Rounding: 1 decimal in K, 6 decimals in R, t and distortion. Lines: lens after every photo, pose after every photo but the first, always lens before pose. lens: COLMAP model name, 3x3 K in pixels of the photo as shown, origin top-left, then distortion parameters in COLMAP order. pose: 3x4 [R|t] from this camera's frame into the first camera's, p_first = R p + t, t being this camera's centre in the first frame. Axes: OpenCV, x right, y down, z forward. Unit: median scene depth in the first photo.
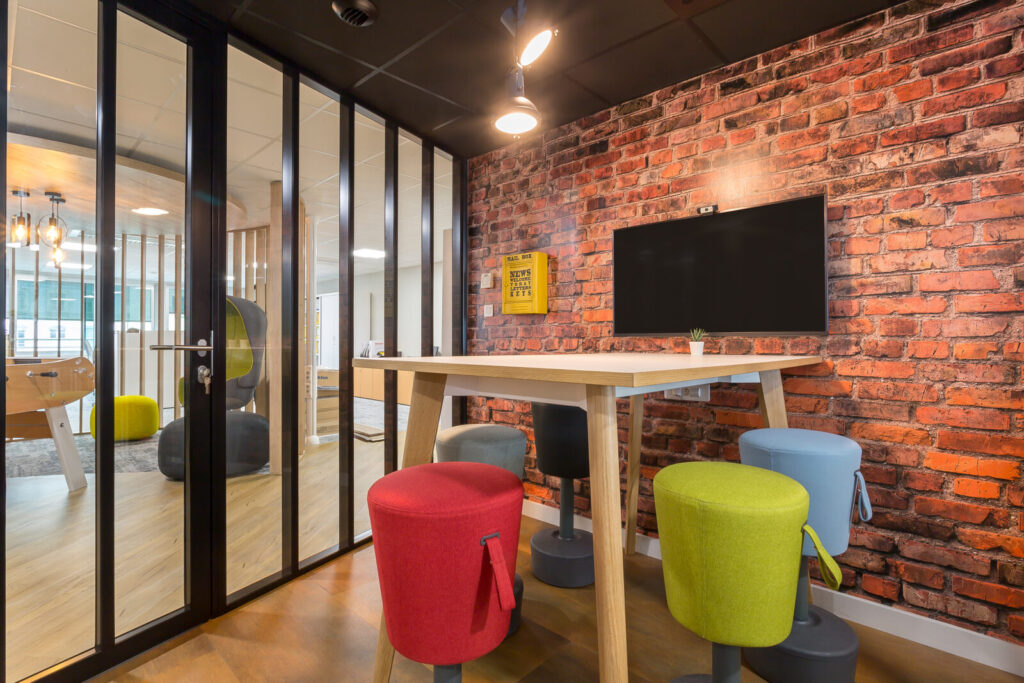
lens RADIAL K [[514.9, 0, 510.6], [0, 514.9, 339.4], [0, 0, 1]] dist [0.001866, 0.003076]
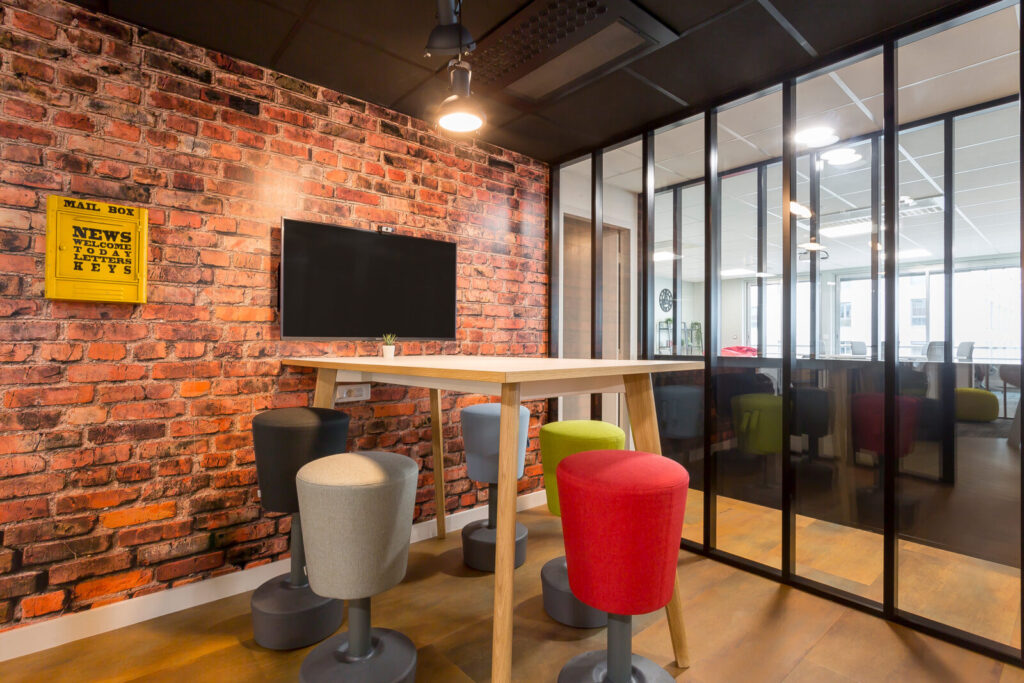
lens RADIAL K [[514.9, 0, 511.1], [0, 514.9, 340.8], [0, 0, 1]] dist [0.001866, 0.003076]
pose [[0.086765, 0.001500, 0.996228, -0.664576], [-0.001938, 0.999997, -0.001337, -0.004237], [-0.996227, -0.001815, 0.086768, 0.573649]]
